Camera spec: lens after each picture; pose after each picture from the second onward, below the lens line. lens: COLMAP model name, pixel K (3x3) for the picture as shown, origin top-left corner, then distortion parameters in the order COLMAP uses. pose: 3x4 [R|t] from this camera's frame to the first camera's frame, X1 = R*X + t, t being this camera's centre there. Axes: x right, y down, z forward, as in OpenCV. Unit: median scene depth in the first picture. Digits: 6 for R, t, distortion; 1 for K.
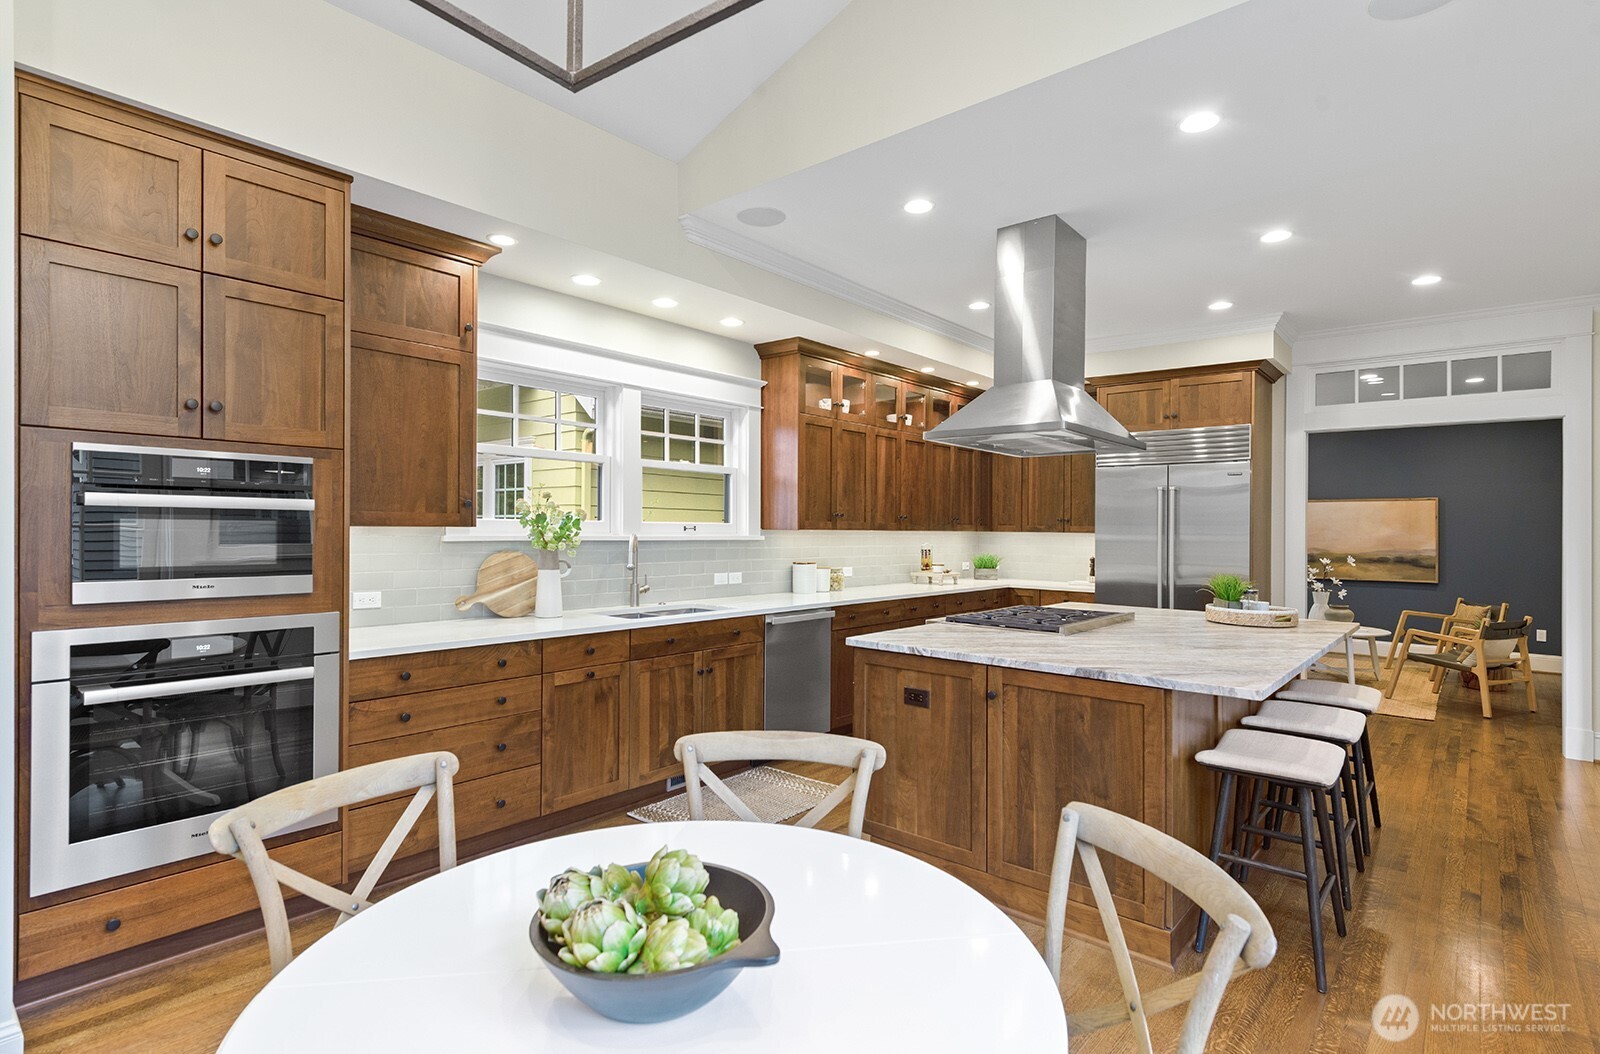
lens RADIAL K [[813.0, 0, 797.6], [0, 813.0, 530.7], [0, 0, 1]] dist [0.006012, -0.003573]
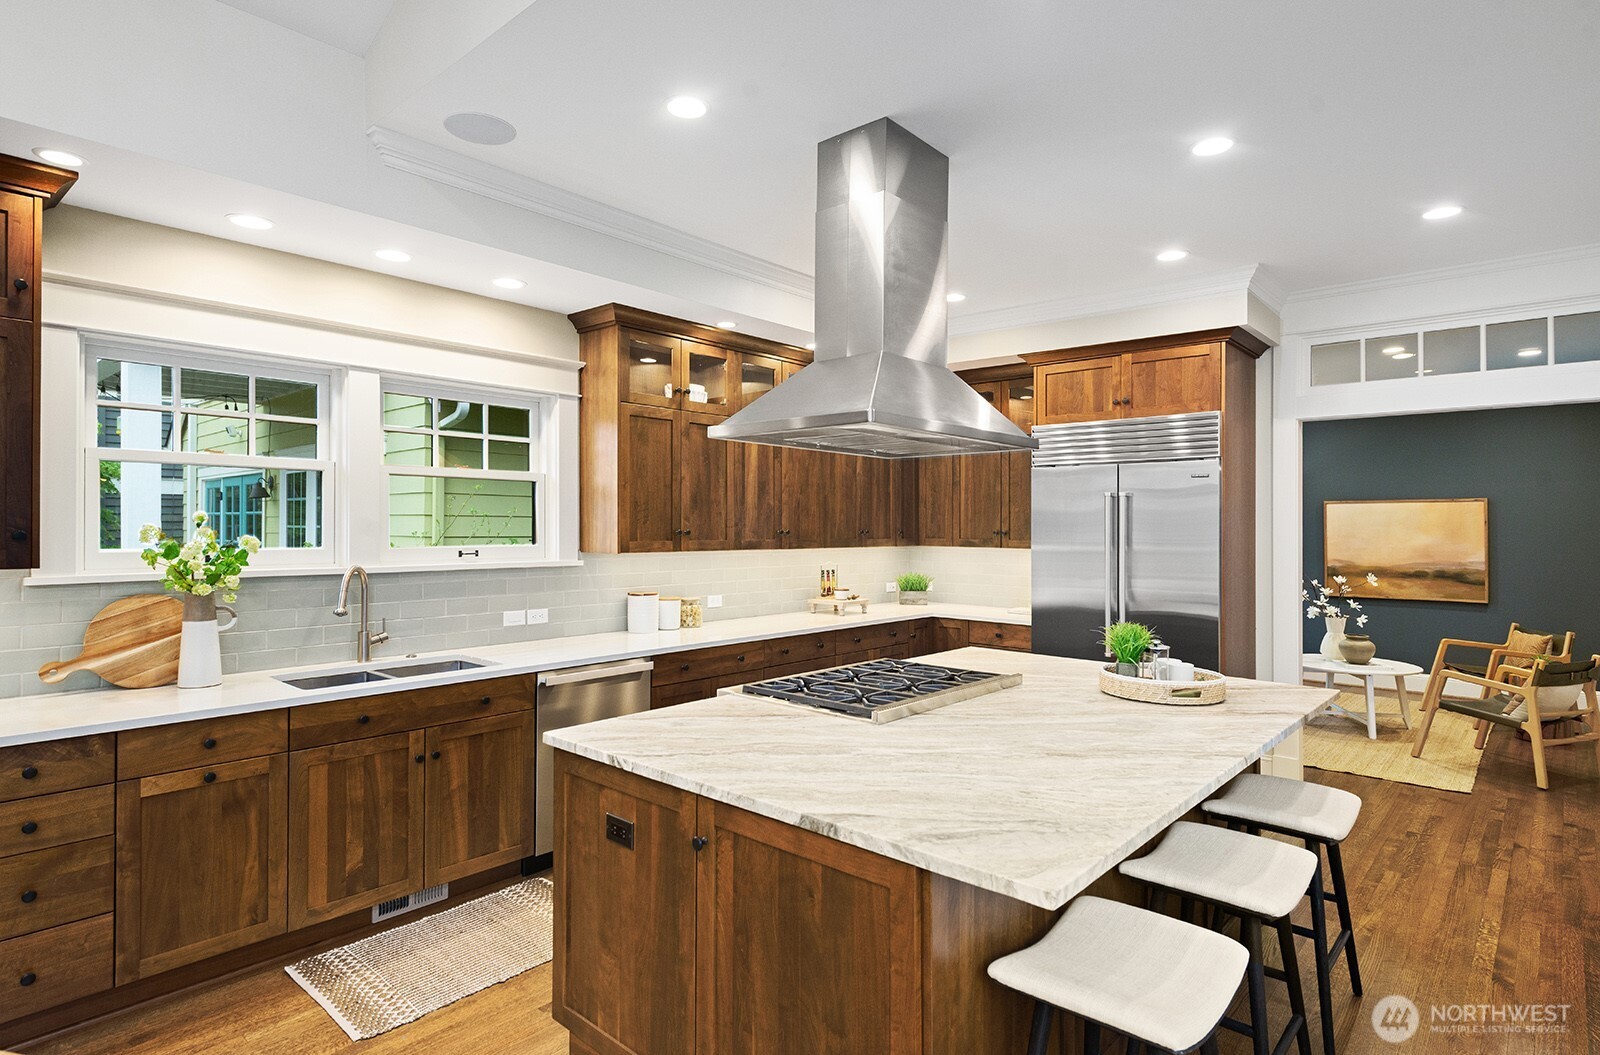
lens RADIAL K [[853.4, 0, 802.5], [0, 853.4, 523.7], [0, 0, 1]] dist [0.006832, -0.002229]
pose [[0.999564, -0.005503, -0.029026, 0.201076], [0.005436, 0.999982, -0.002388, -0.026796], [0.029039, 0.002229, 0.999576, 0.198056]]
